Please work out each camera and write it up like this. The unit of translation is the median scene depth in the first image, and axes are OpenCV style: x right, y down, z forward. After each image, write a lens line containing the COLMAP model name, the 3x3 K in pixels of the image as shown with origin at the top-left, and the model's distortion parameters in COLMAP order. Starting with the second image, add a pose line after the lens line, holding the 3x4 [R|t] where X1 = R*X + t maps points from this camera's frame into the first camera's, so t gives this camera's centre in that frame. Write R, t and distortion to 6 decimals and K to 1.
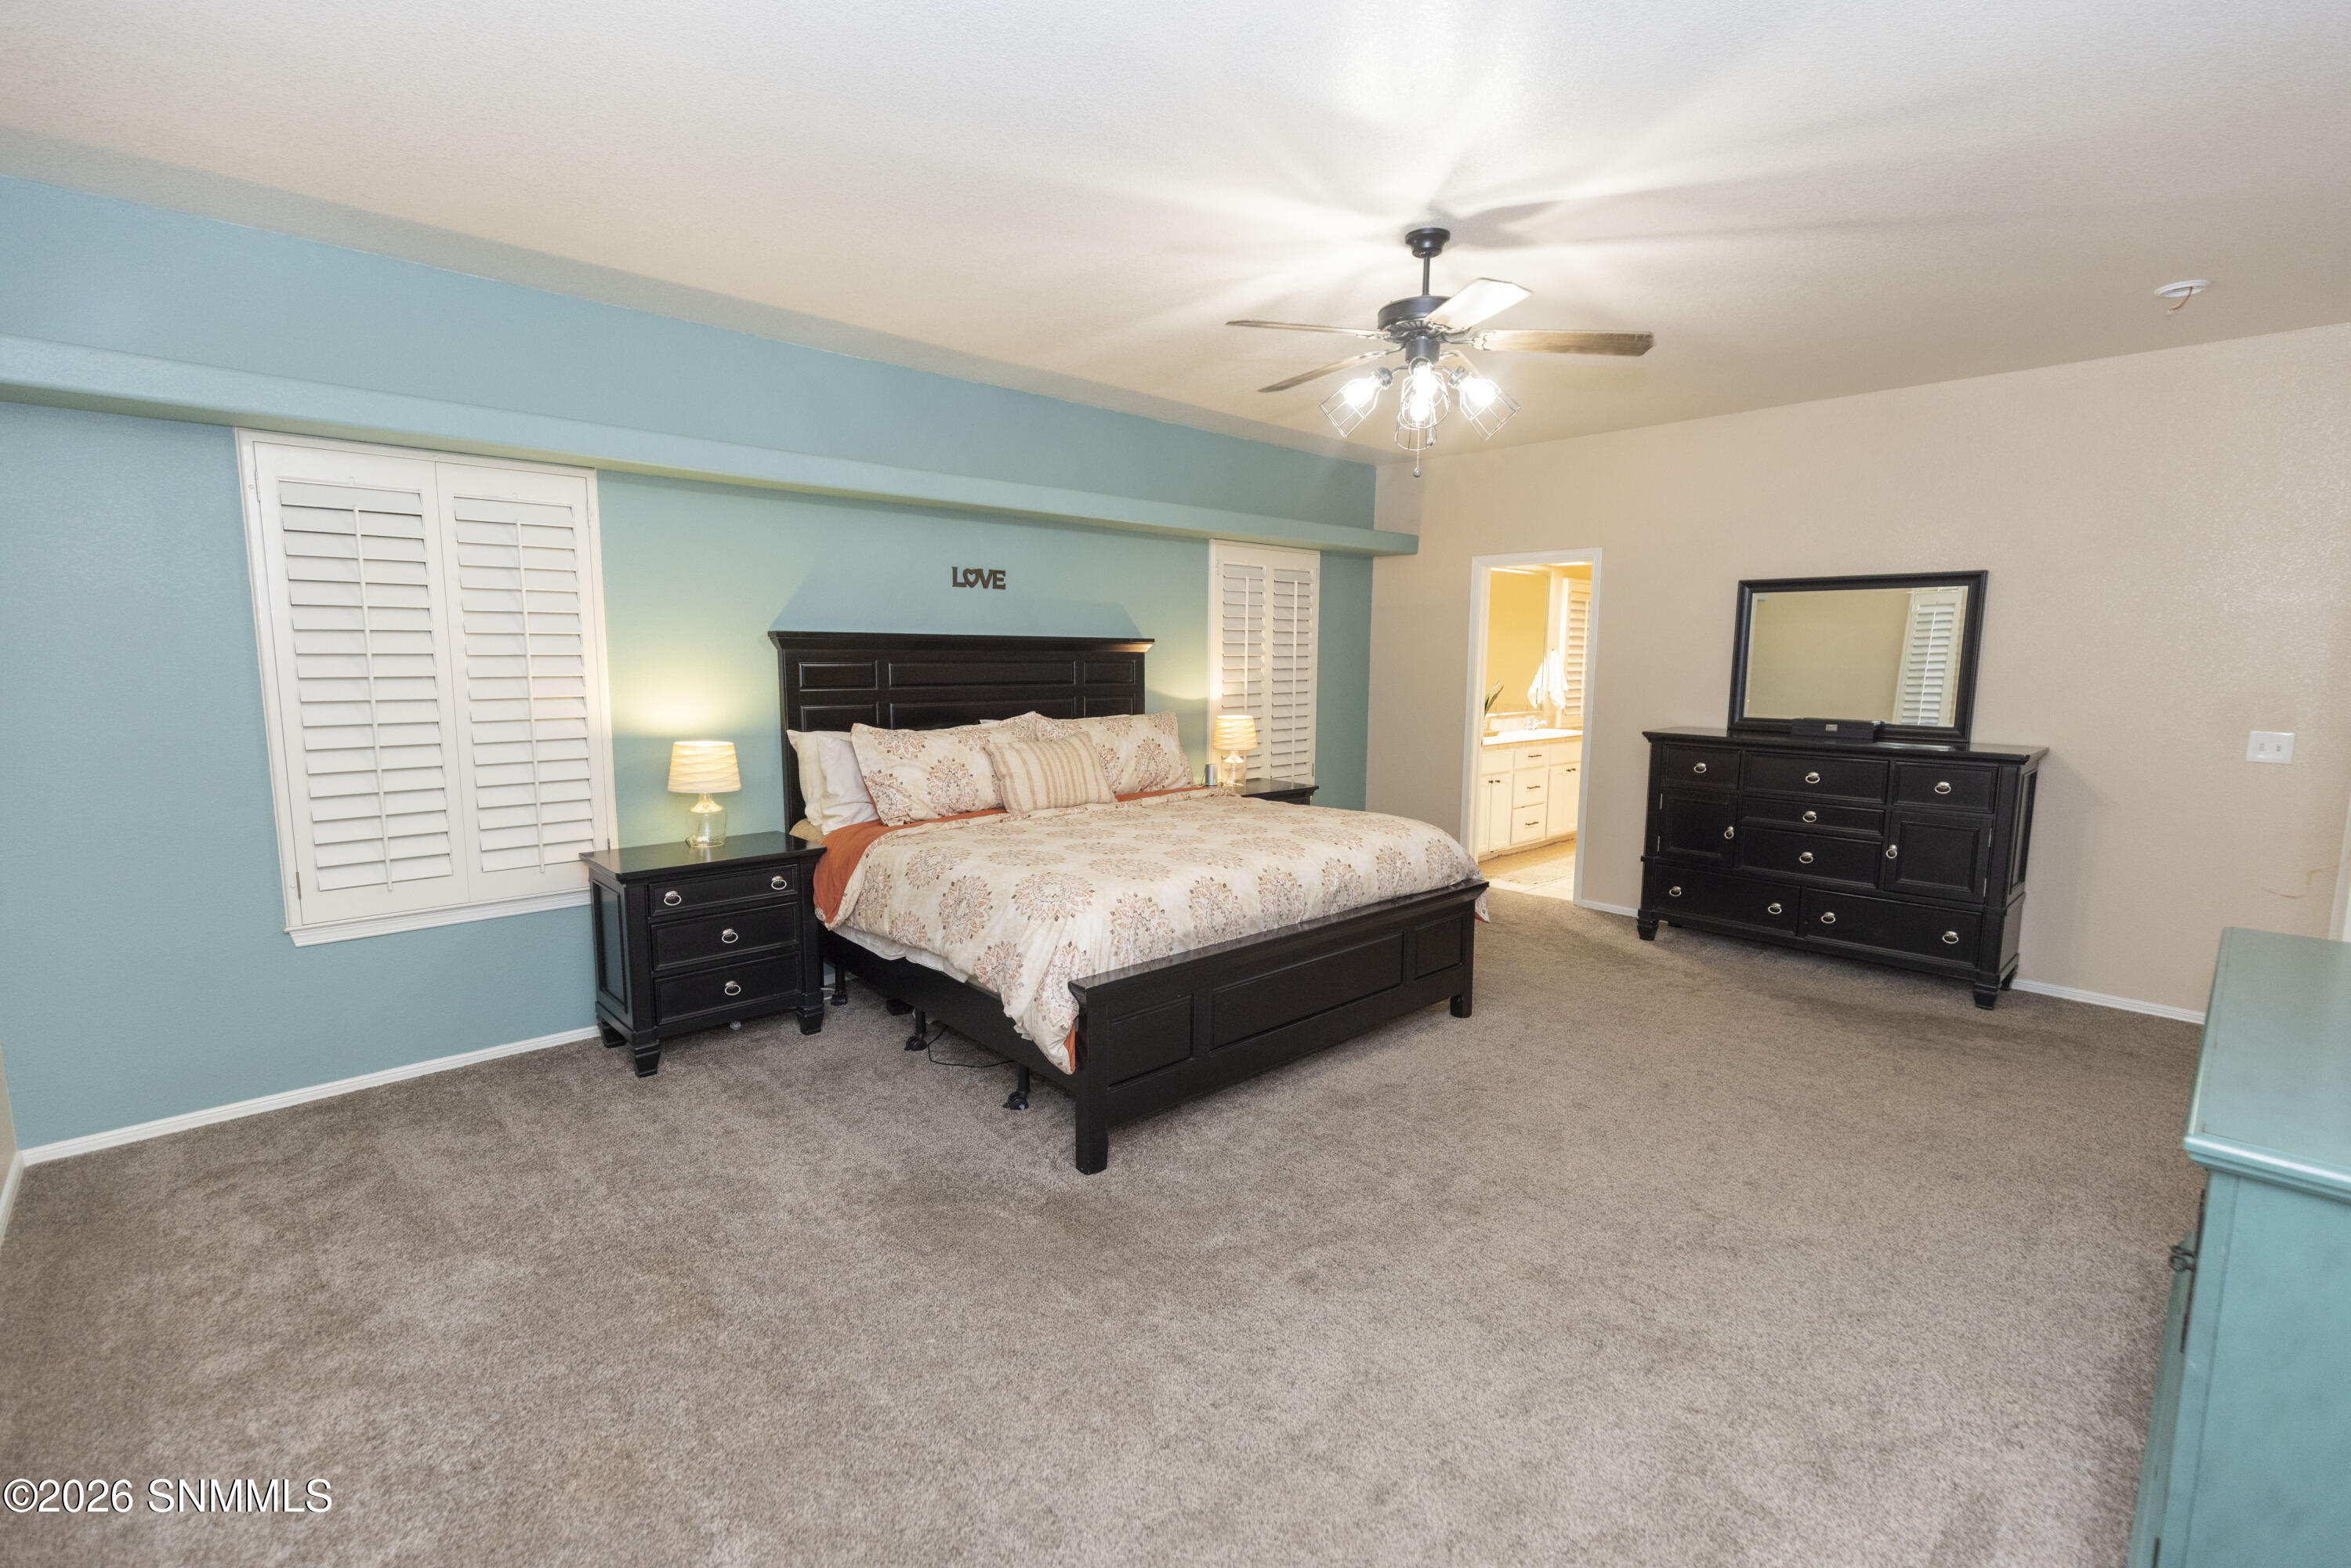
lens RADIAL K [[1045.9, 0, 1183.6], [0, 1045.9, 789.9], [0, 0, 1]] dist [0.008798, -0.001539]
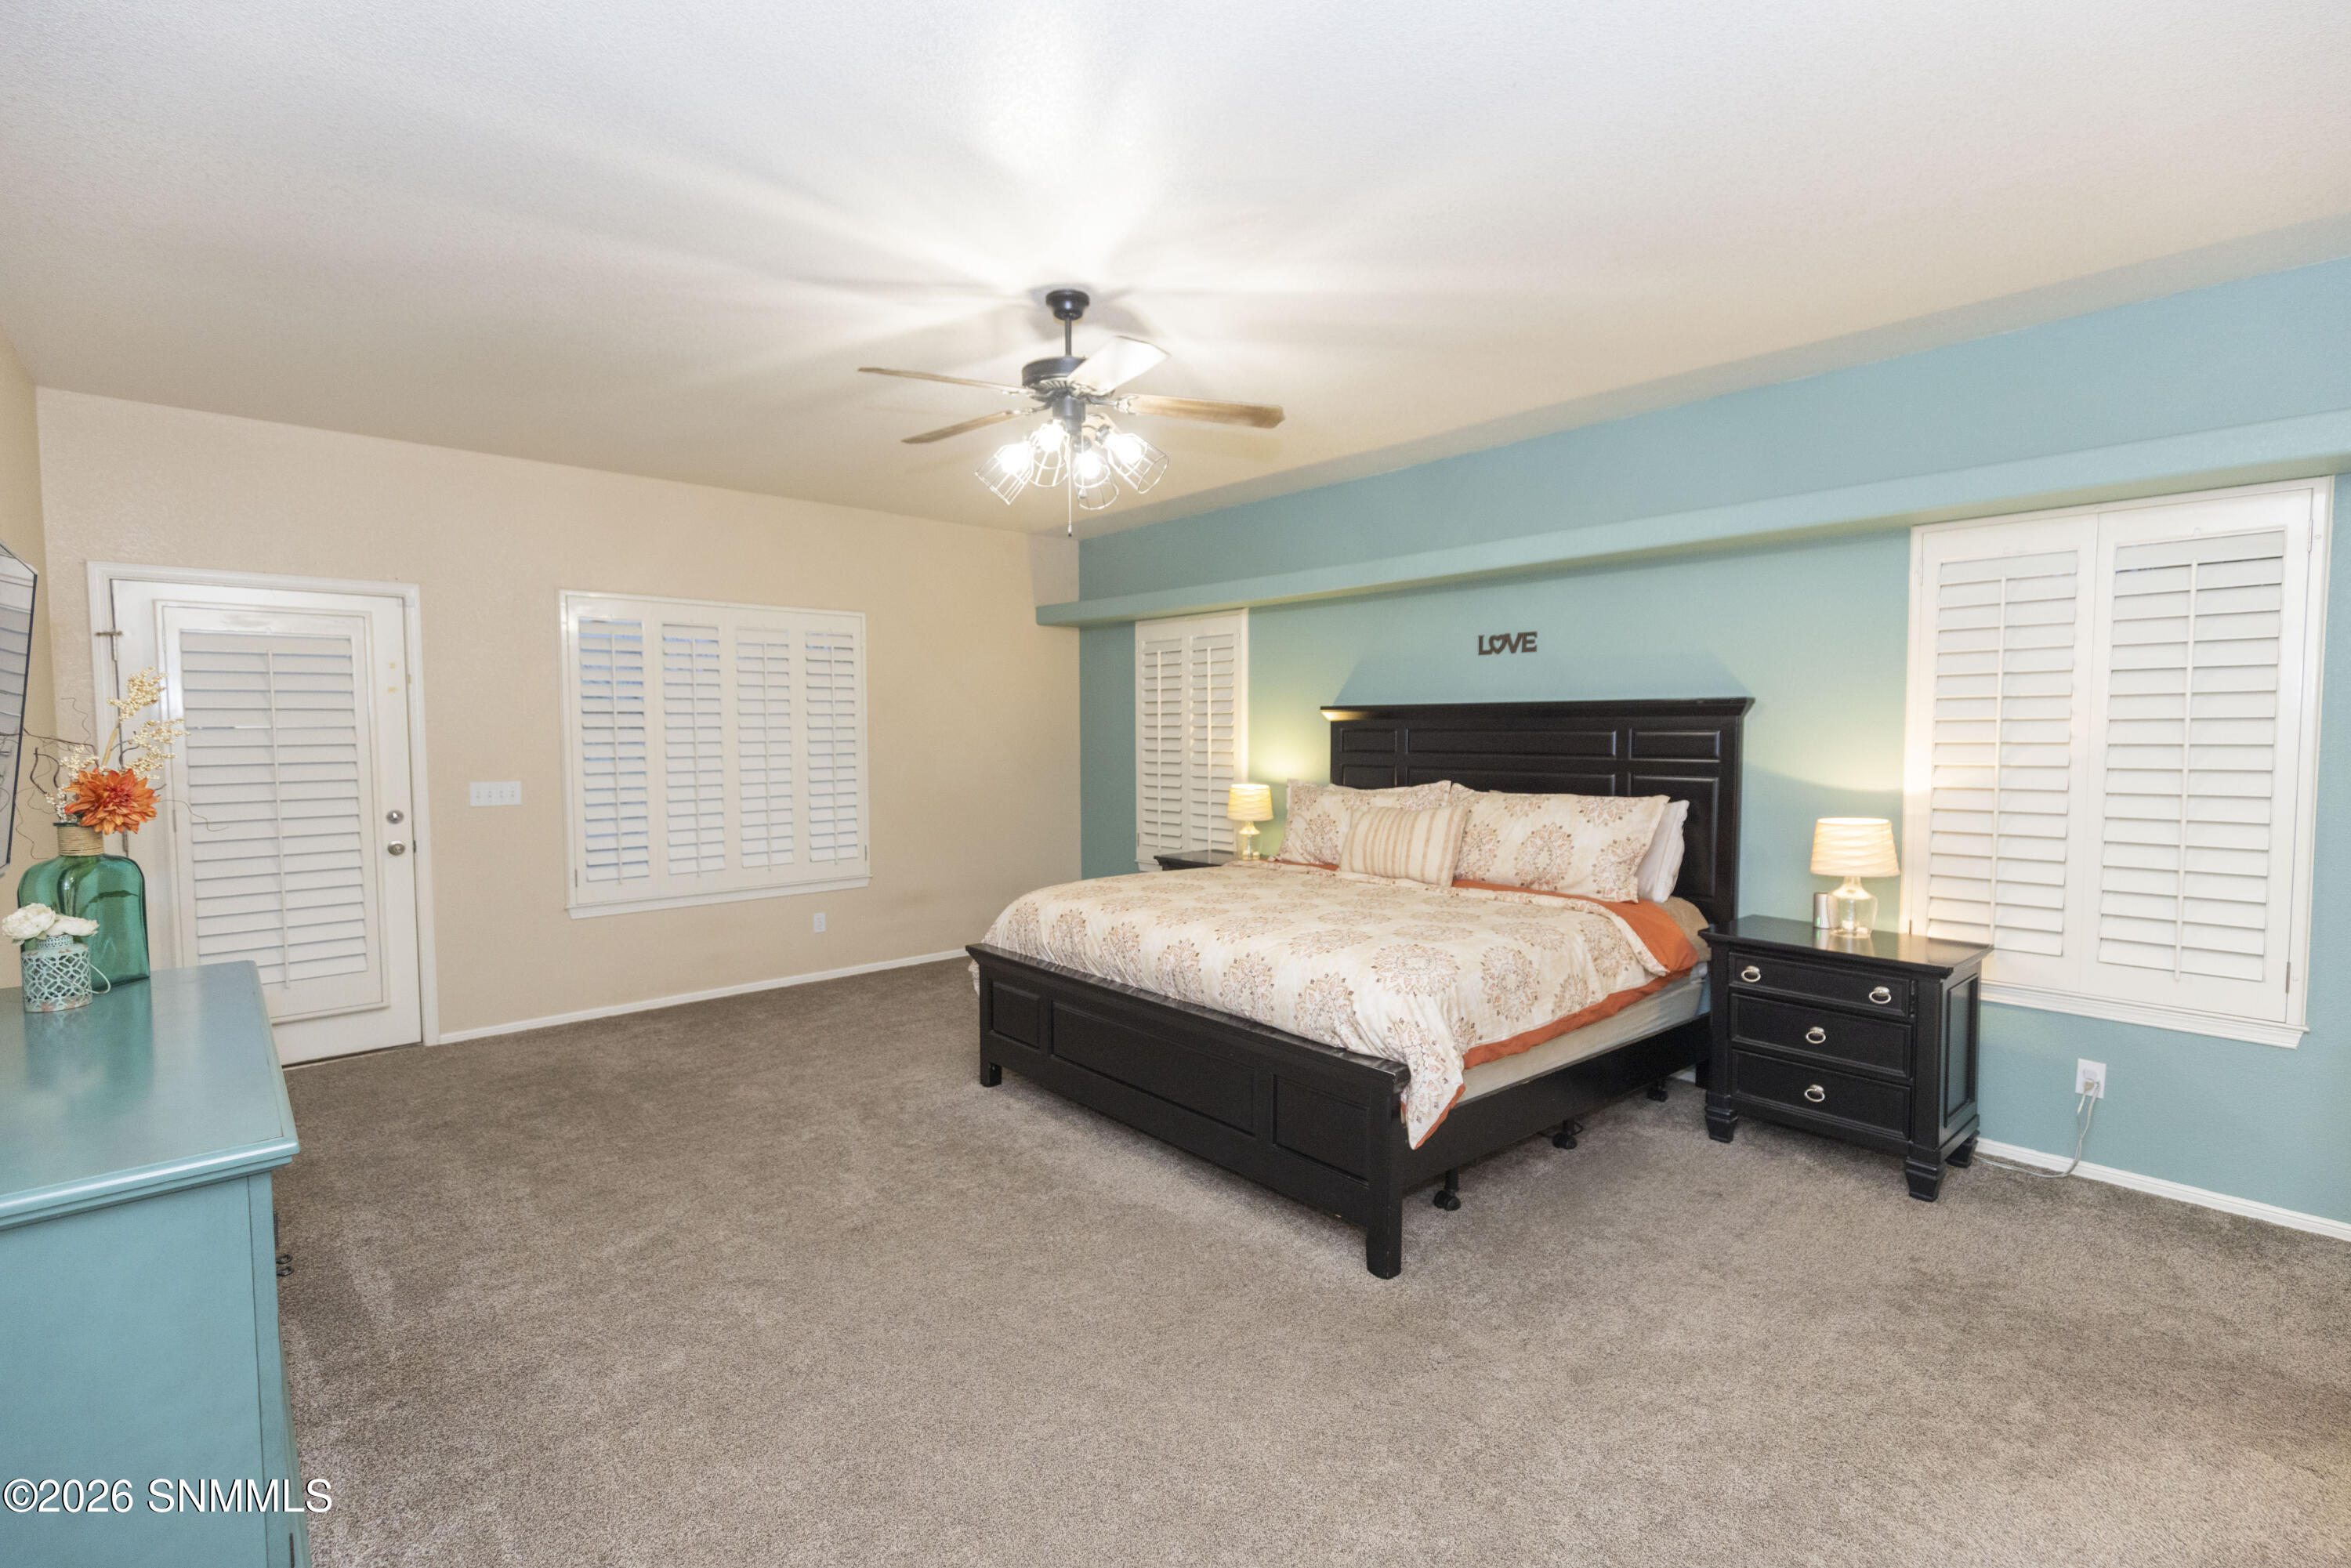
lens RADIAL K [[1045.9, 0, 1178.5], [0, 1045.9, 779.8], [0, 0, 1]] dist [0.008798, -0.001539]
pose [[-0.024338, 0.048162, -0.998543, 0.789408], [-0.119726, 0.991509, 0.050741, -0.090906], [0.992509, 0.120787, -0.018365, 0.738222]]
